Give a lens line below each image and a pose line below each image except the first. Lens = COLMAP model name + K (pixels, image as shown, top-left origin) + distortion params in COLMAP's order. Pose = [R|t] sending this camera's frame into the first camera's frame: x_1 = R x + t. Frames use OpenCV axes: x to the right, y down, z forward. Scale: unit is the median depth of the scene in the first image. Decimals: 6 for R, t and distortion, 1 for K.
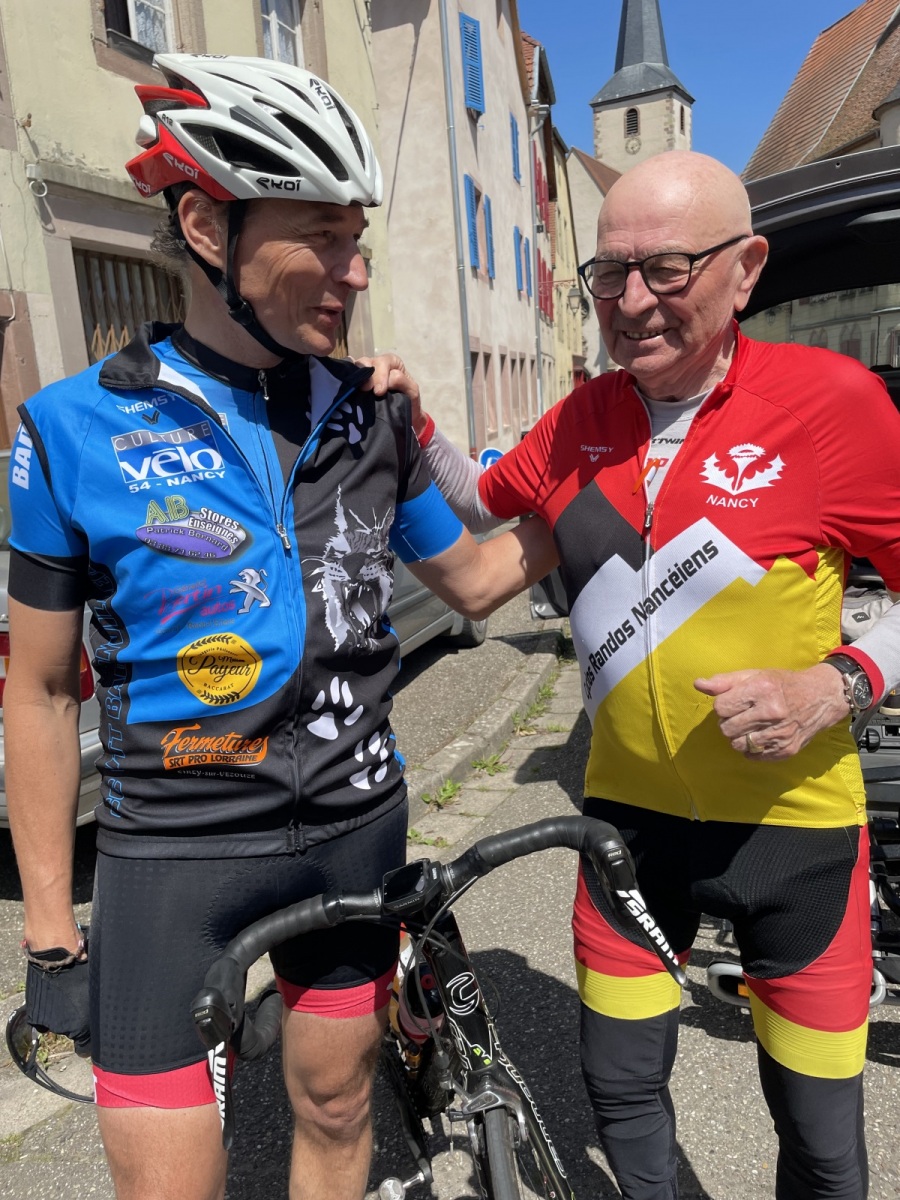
lens RADIAL K [[905.1, 0, 448.0], [0, 905.1, 591.0], [0, 0, 1]] dist [0.072027, -0.095824]
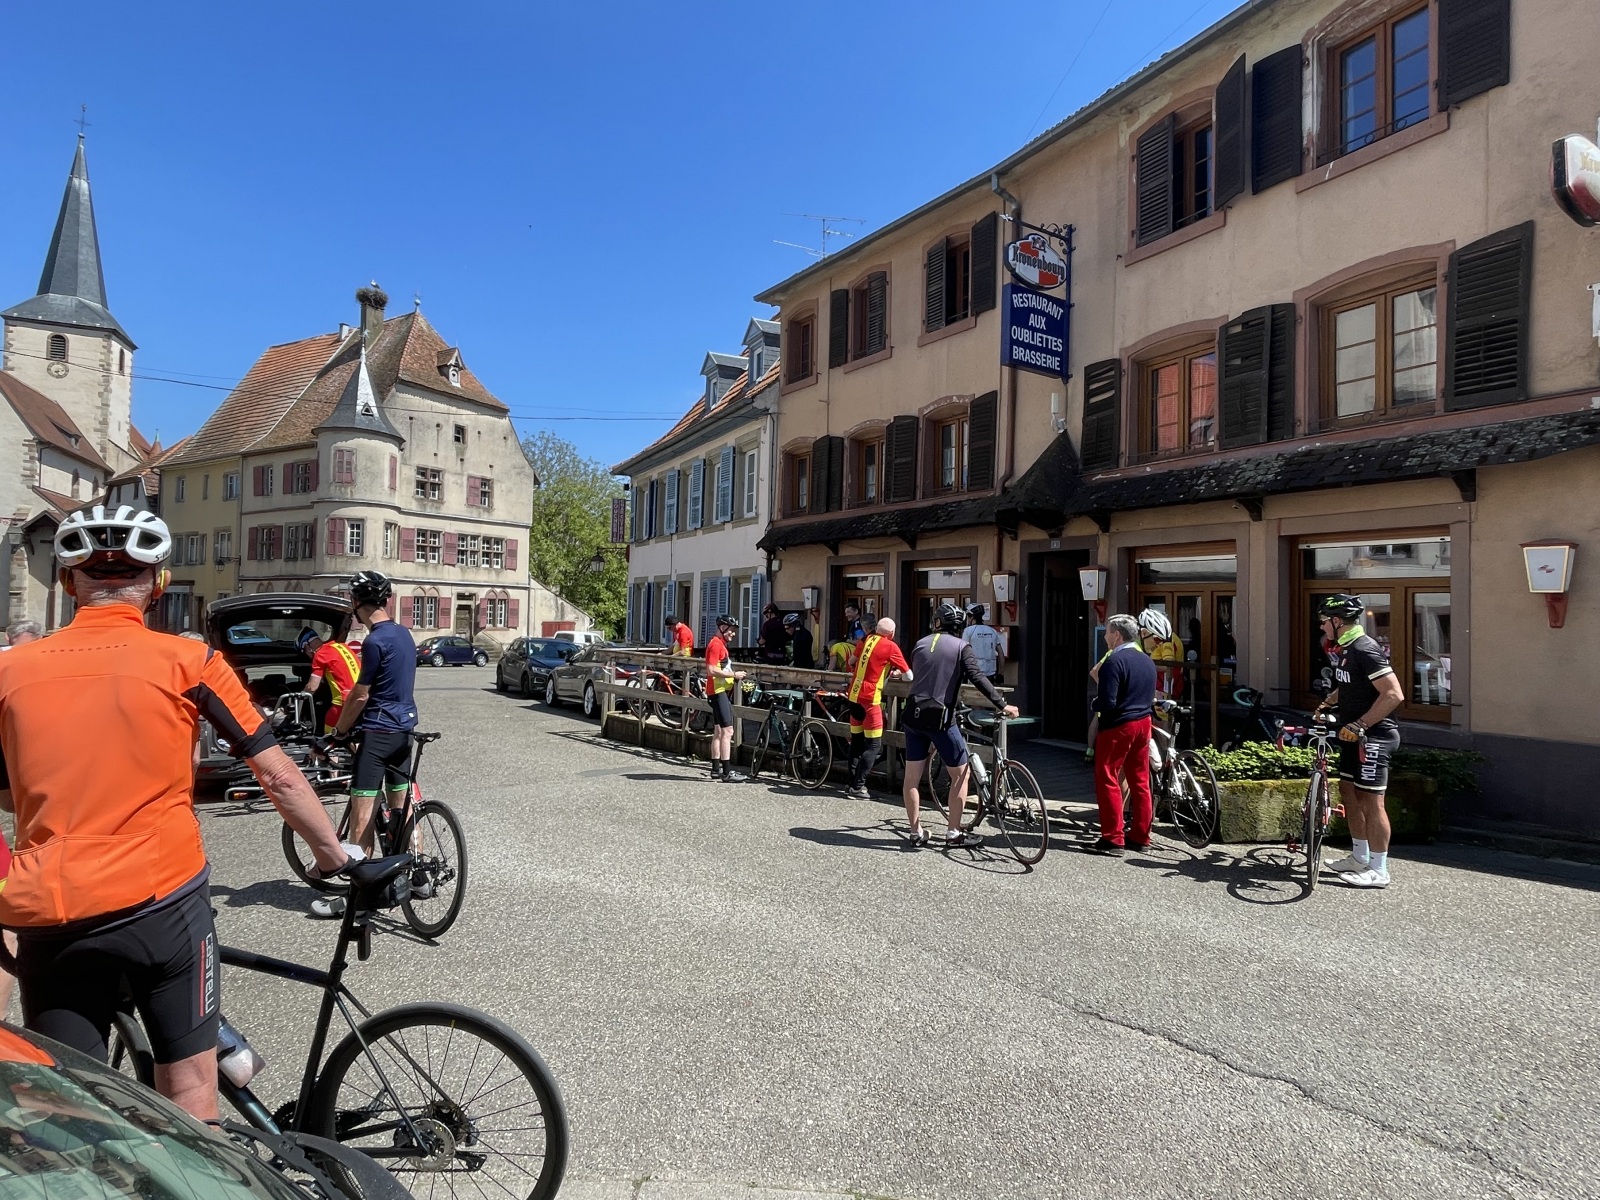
lens RADIAL K [[845.4, 0, 803.5], [0, 845.4, 591.0], [0, 0, 1]] dist [-0.002212, -0.001261]
pose [[0.586943, 0.097129, 0.803781, -0.241700], [0.119408, 0.971536, -0.204595, 0.121886], [-0.800775, 0.216063, 0.558638, -0.623046]]
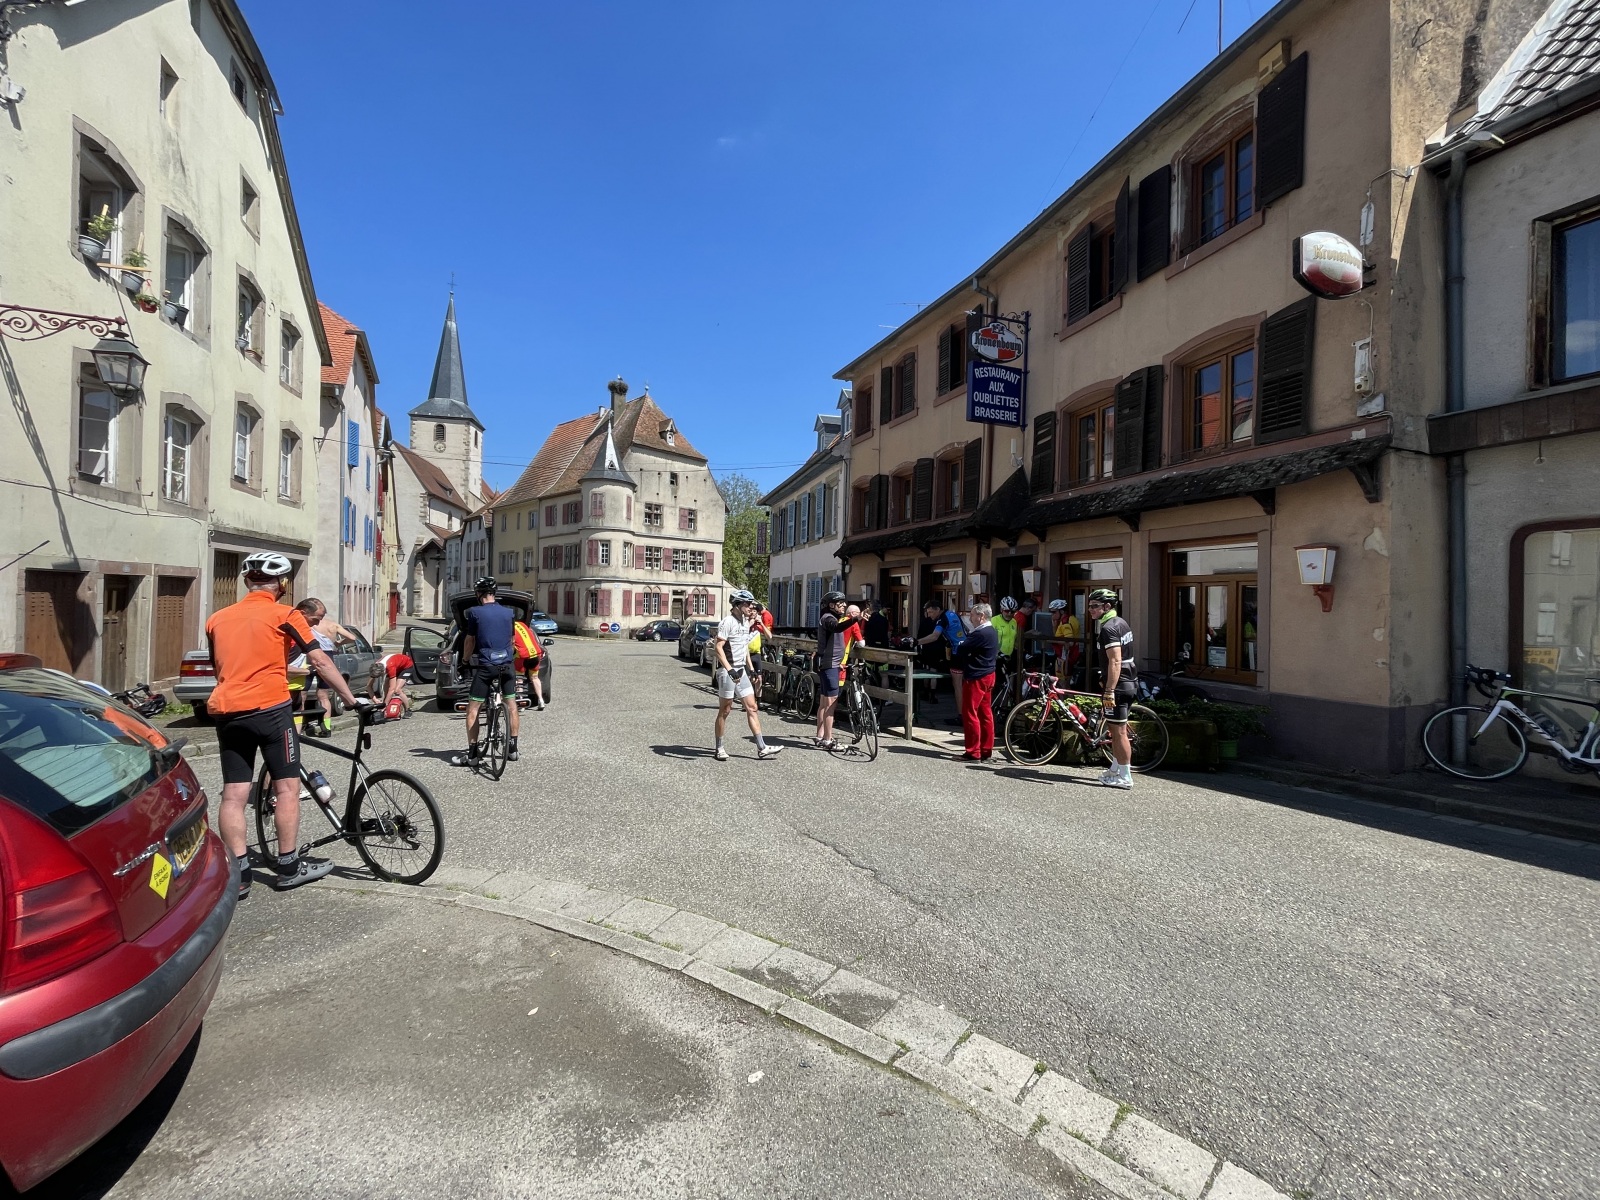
lens RADIAL K [[648.2, 0, 801.4], [0, 648.2, 595.6], [0, 0, 1]] dist [-0.003162, -0.000593]
pose [[0.752647, 0.085971, 0.652787, -0.190250], [0.075706, 0.973564, -0.215504, 0.166436], [-0.654057, 0.211618, 0.726242, -0.835182]]
